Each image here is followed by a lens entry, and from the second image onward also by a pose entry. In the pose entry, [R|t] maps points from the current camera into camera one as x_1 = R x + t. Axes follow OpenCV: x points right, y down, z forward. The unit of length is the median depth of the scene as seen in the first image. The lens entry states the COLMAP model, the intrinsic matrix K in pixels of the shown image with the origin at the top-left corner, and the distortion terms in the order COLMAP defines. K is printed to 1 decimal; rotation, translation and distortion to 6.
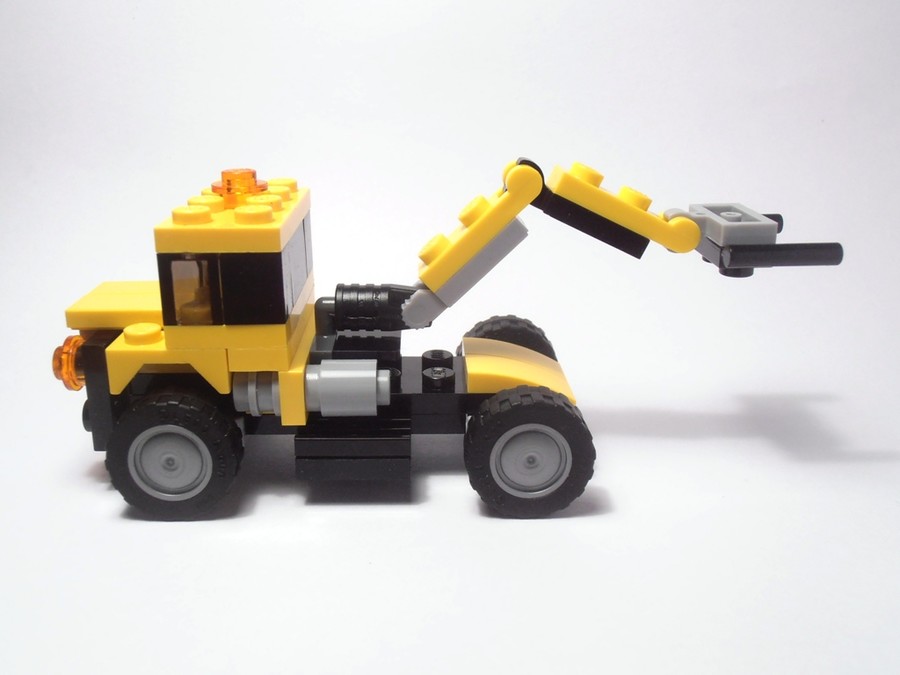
lens RADIAL K [[903.2, 0, 450.0], [0, 903.2, 337.5], [0, 0, 1]] dist [-0.017848, -0.010081]
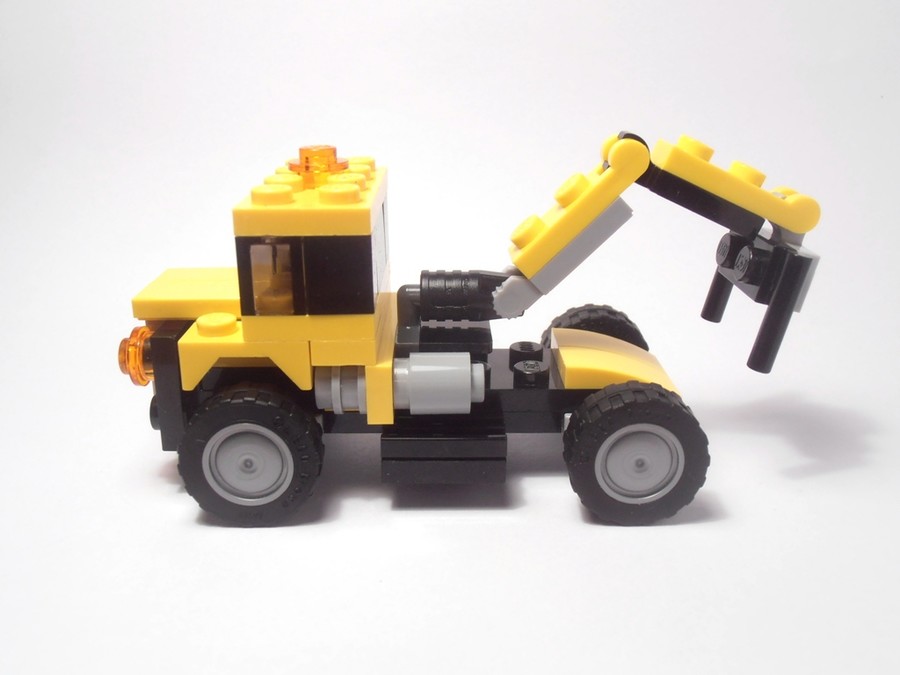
lens RADIAL K [[903.2, 0, 450.0], [0, 903.2, 337.5], [0, 0, 1]] dist [-0.017848, -0.010081]
pose [[0.999637, -0.000616, -0.026936, -0.076143], [0.000936, 0.999929, 0.011879, -0.001654], [0.026926, -0.011900, 0.999567, 0.082799]]
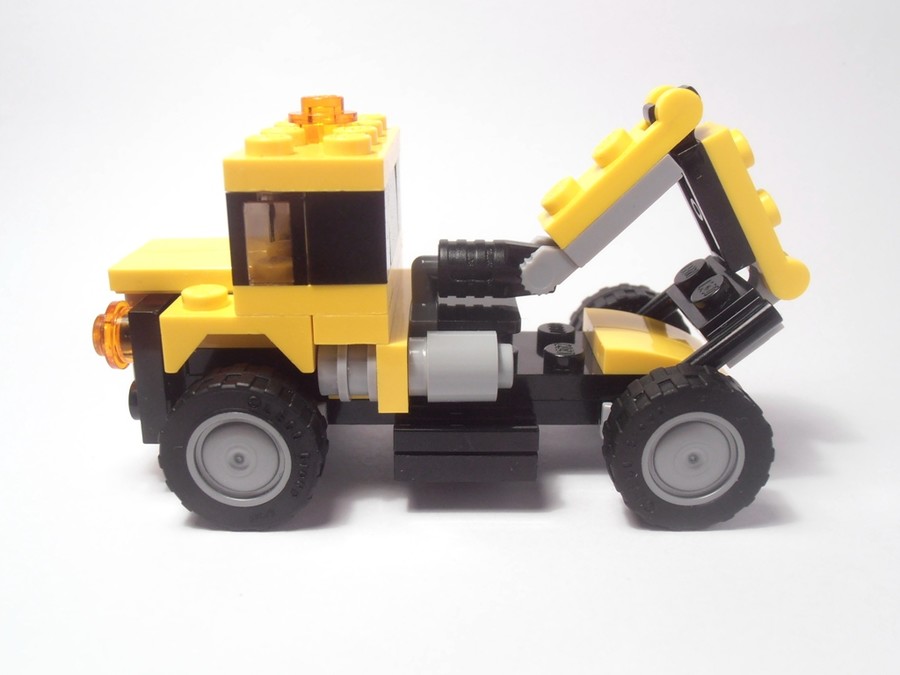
lens RADIAL K [[903.2, 0, 450.0], [0, 903.2, 337.5], [0, 0, 1]] dist [-0.017848, -0.010081]
pose [[0.999656, 0.002583, -0.026098, -0.100683], [-0.002445, 0.999983, 0.005294, 0.026025], [0.026112, -0.005228, 0.999645, 0.201586]]
